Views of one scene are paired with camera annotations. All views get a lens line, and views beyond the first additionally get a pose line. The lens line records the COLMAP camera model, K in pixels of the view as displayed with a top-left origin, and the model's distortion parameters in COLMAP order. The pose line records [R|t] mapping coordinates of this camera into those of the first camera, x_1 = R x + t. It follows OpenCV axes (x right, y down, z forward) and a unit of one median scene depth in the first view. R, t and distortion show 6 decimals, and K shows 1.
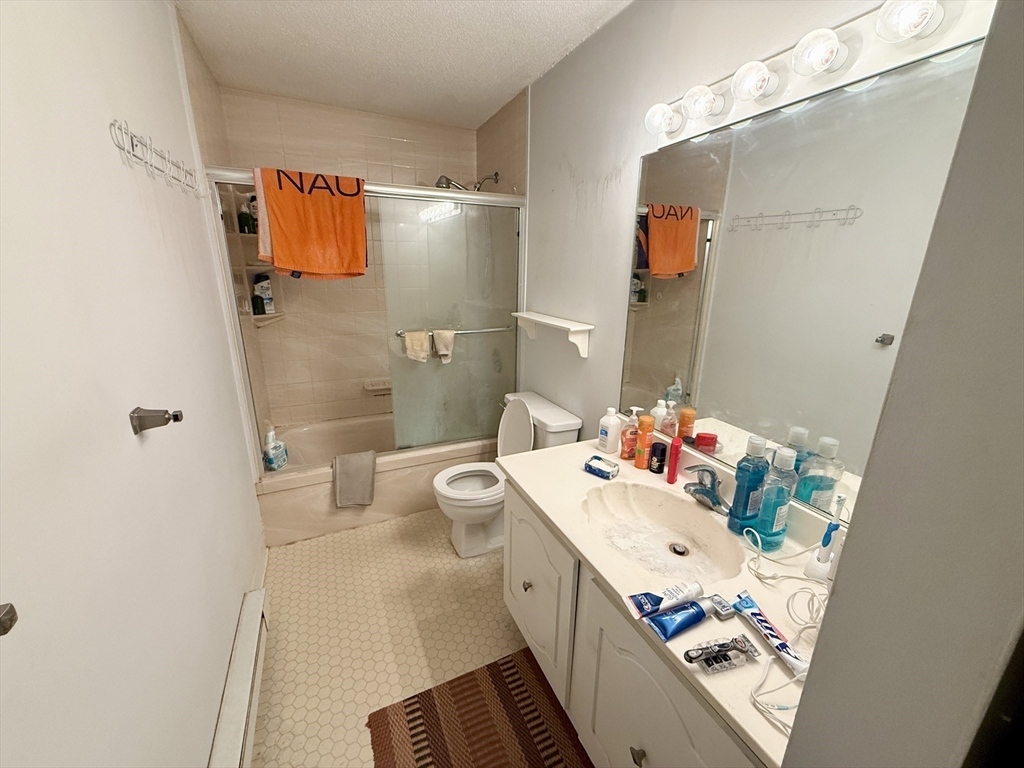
lens RADIAL K [[411.9, 0, 514.8], [0, 411.9, 381.6], [0, 0, 1]] dist [-0.000218, -0.000057]
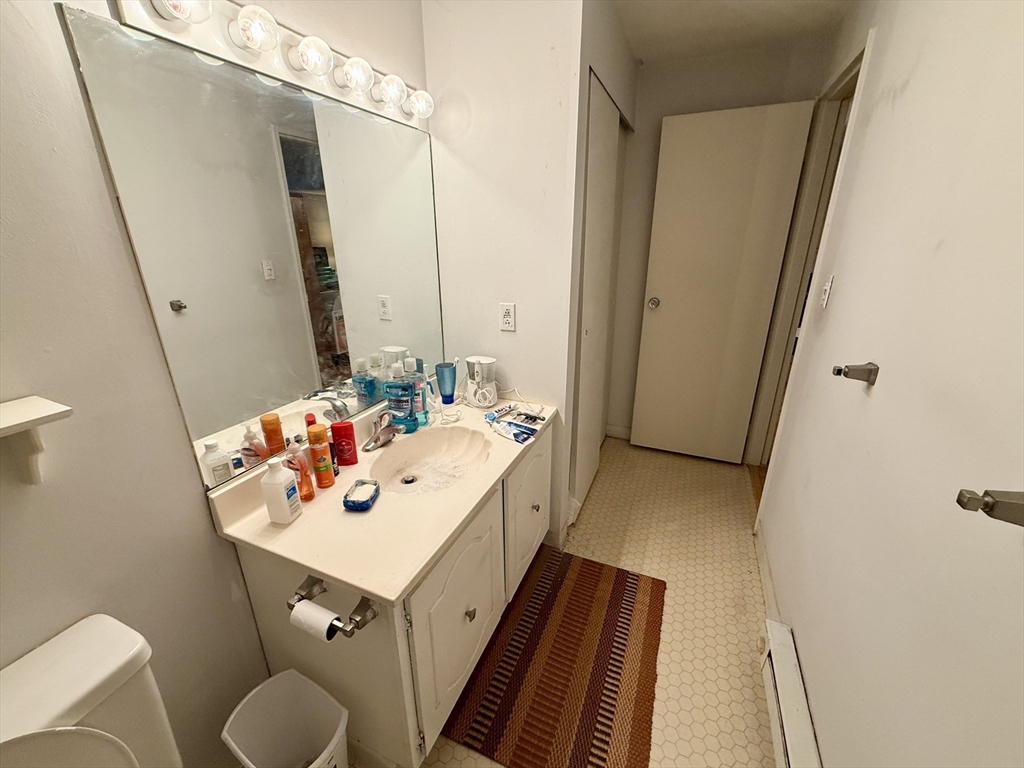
lens RADIAL K [[411.9, 0, 514.8], [0, 411.9, 381.6], [0, 0, 1]] dist [-0.000218, -0.000057]
pose [[-0.664594, -0.262175, 0.699699, -0.543291], [0.202134, 0.838425, 0.506148, -0.361227], [-0.719344, 0.477816, -0.504218, 1.202760]]
